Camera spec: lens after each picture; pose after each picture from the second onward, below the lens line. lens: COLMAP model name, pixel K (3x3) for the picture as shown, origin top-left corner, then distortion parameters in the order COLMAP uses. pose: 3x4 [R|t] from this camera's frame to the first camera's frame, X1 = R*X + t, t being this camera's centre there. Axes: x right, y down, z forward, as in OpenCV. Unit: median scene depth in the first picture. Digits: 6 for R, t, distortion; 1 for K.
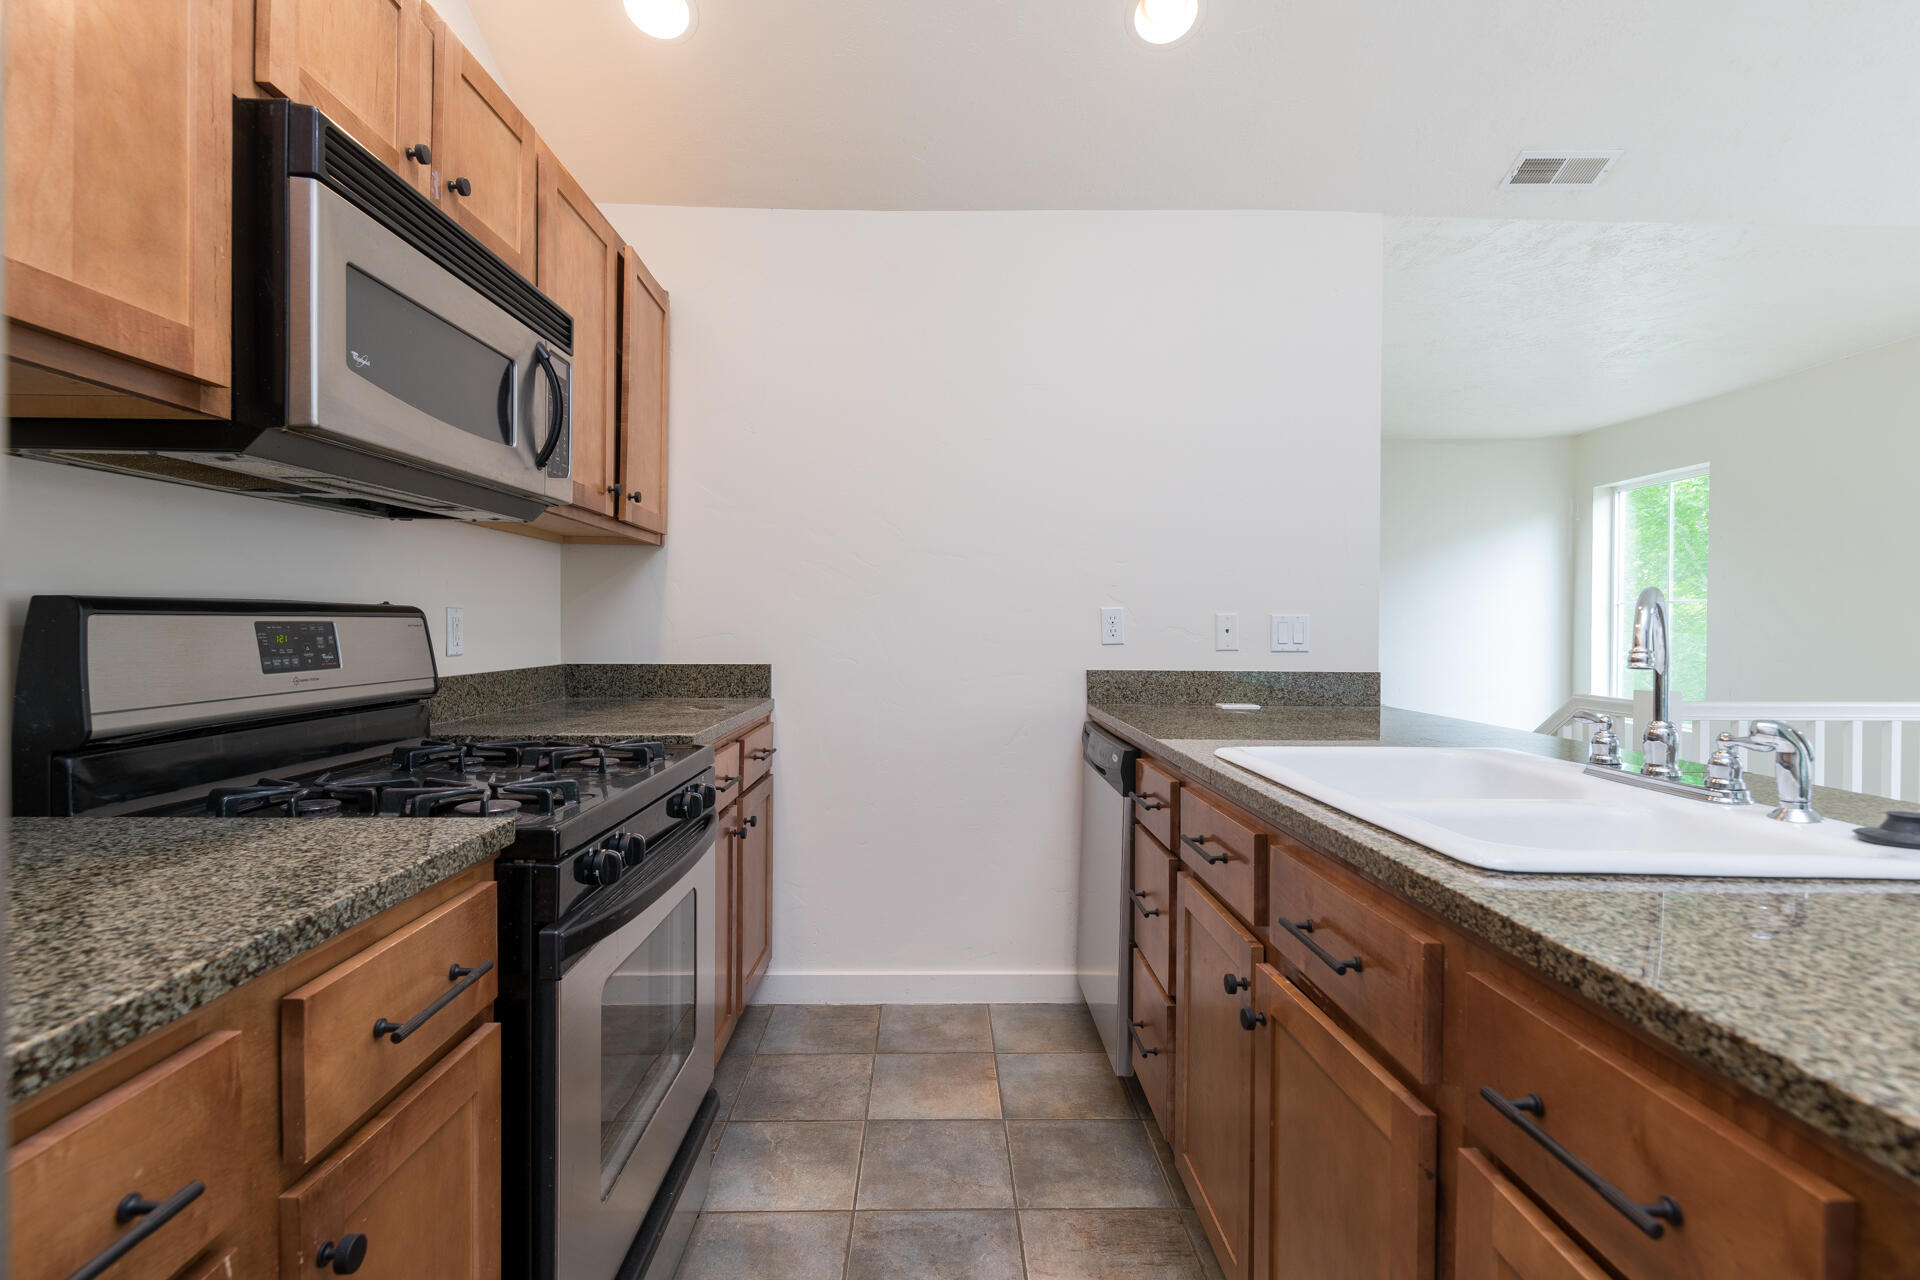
lens RADIAL K [[912.6, 0, 962.3], [0, 912.6, 639.4], [0, 0, 1]] dist [0.001197, 0.000233]
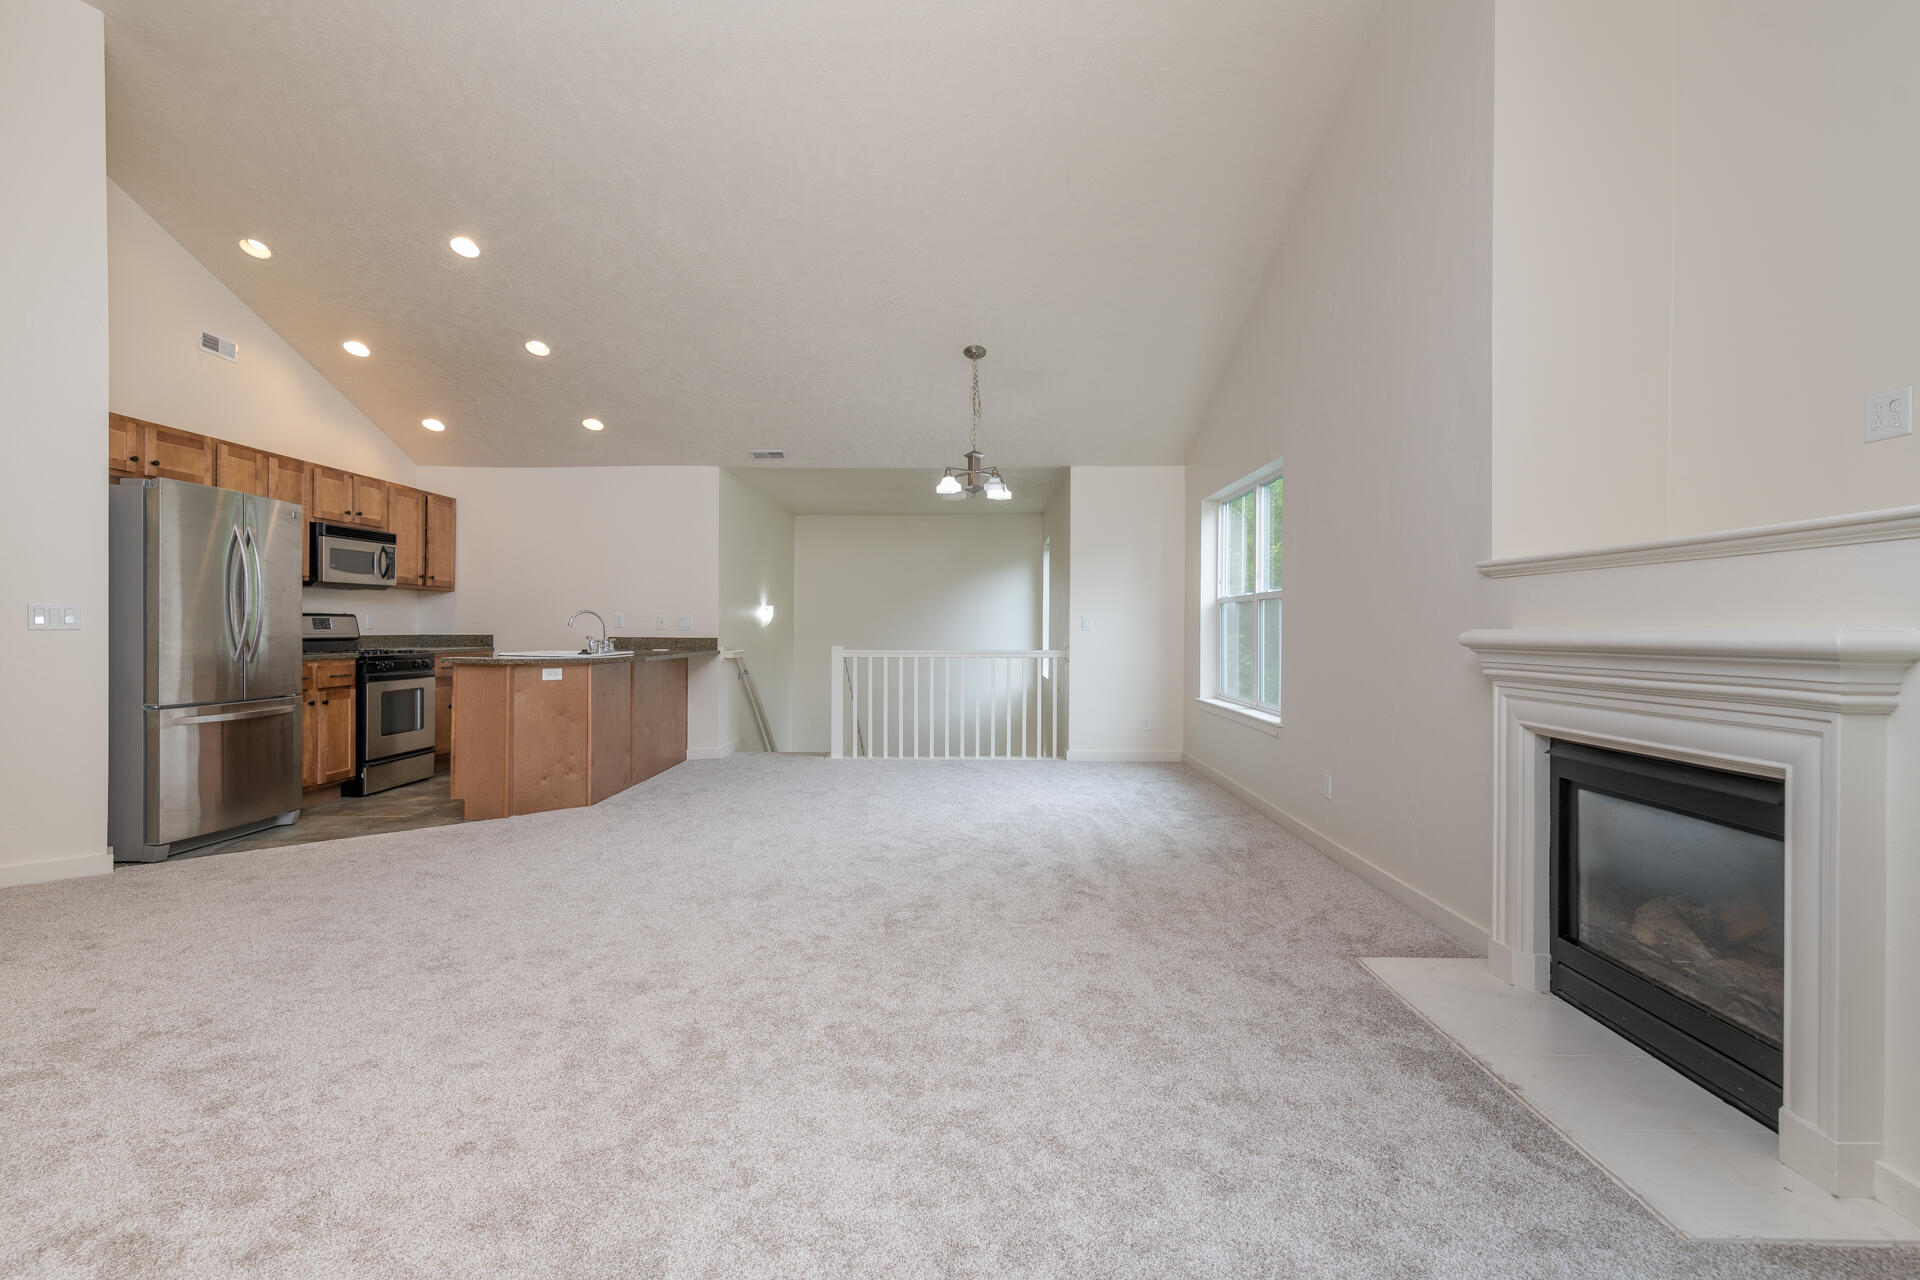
lens RADIAL K [[912.6, 0, 963.6], [0, 912.6, 640.8], [0, 0, 1]] dist [0.001197, 0.000233]
pose [[0.999885, -0.000962, -0.015160, 2.120795], [0.000930, 0.999997, -0.002103, 0.089161], [0.015162, 0.002089, 0.999883, -2.919101]]
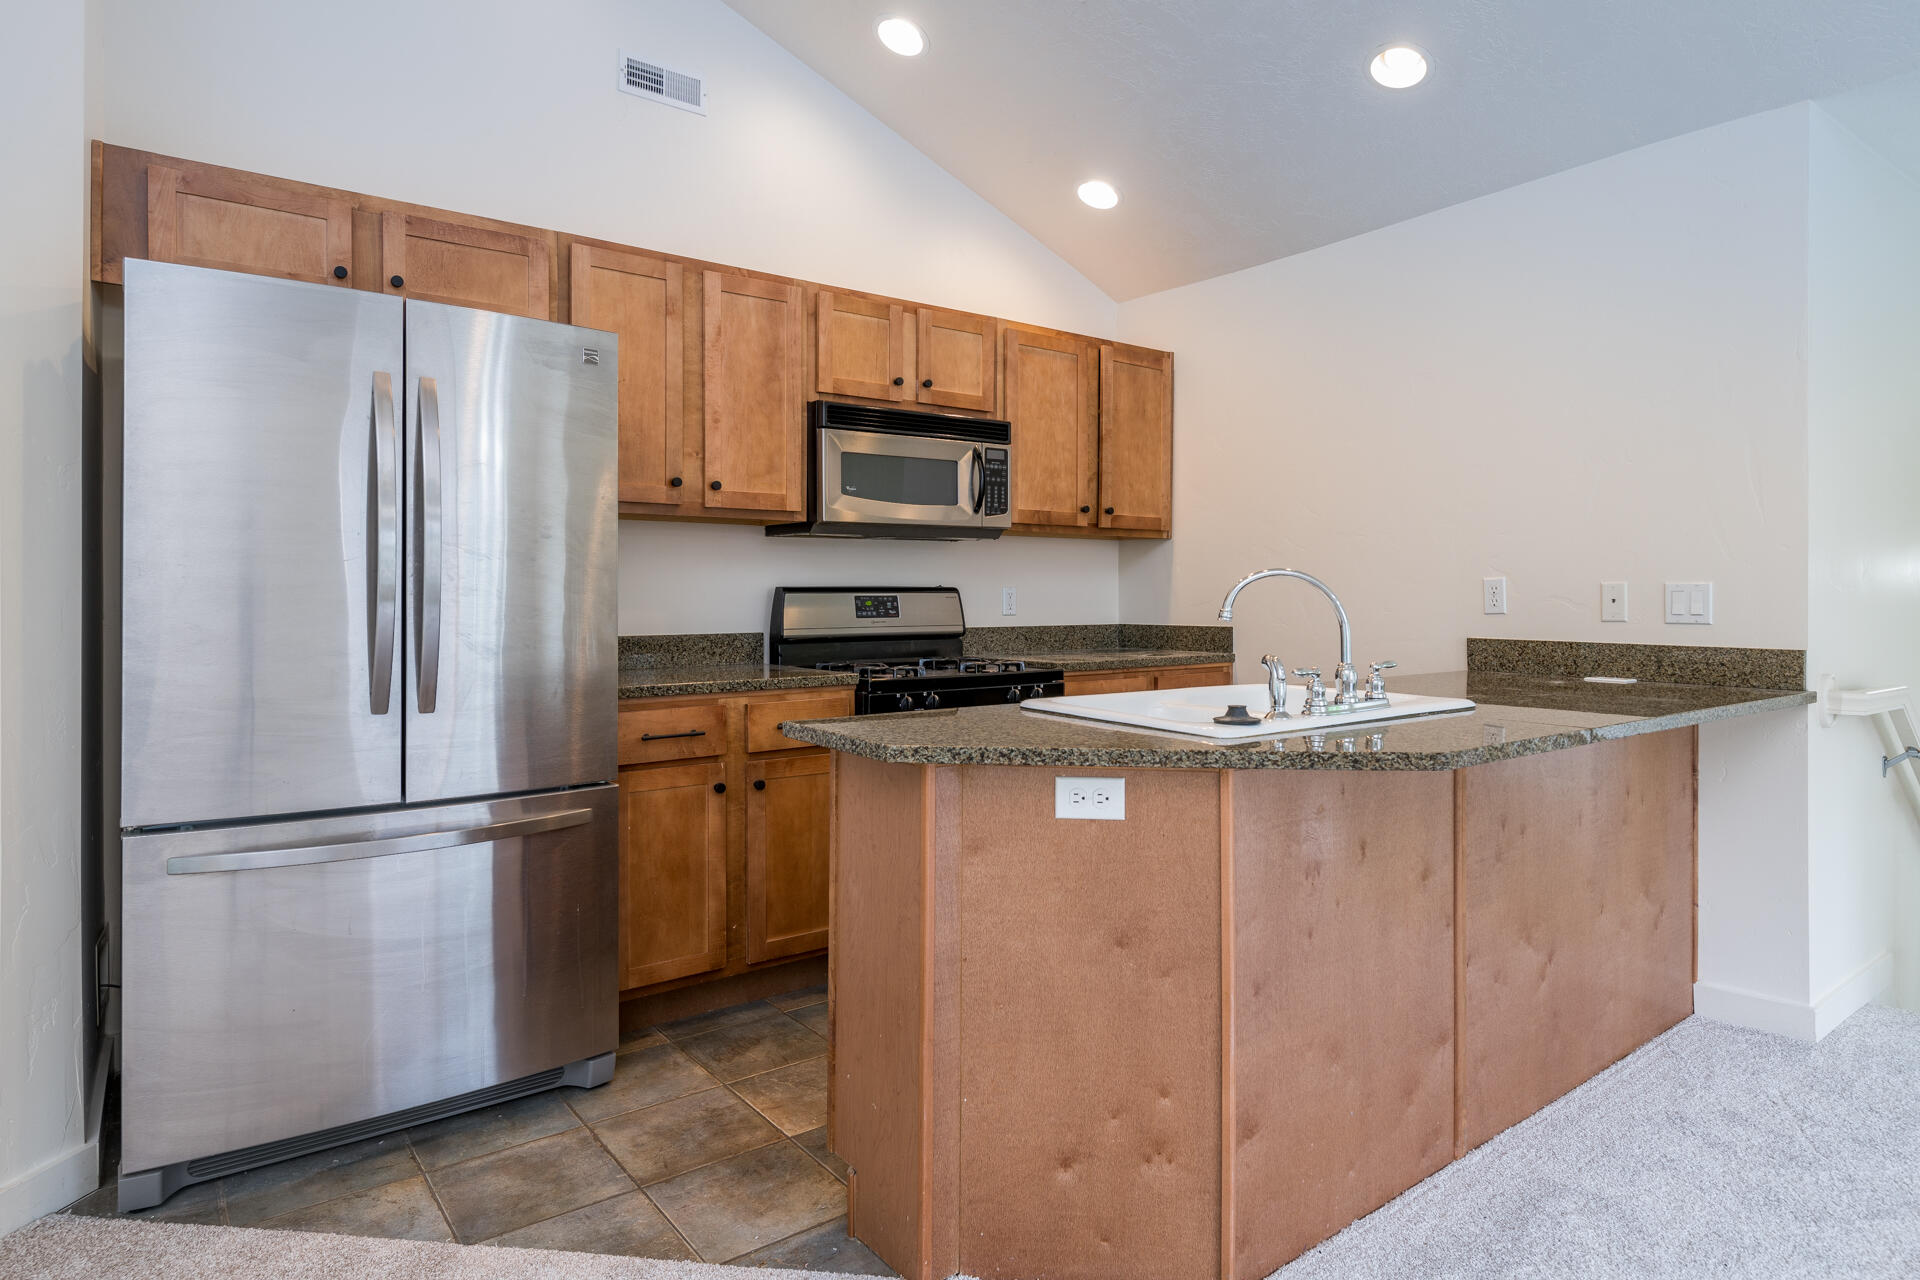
lens RADIAL K [[1080.6, 0, 996.8], [0, 1080.6, 589.8], [0, 0, 1]] dist [0.003647, 0.001240]
pose [[0.604156, -0.008534, -0.796820, 1.383588], [-0.009235, 0.999801, -0.017710, 0.008830], [0.796813, 0.018058, 0.603957, -0.318294]]
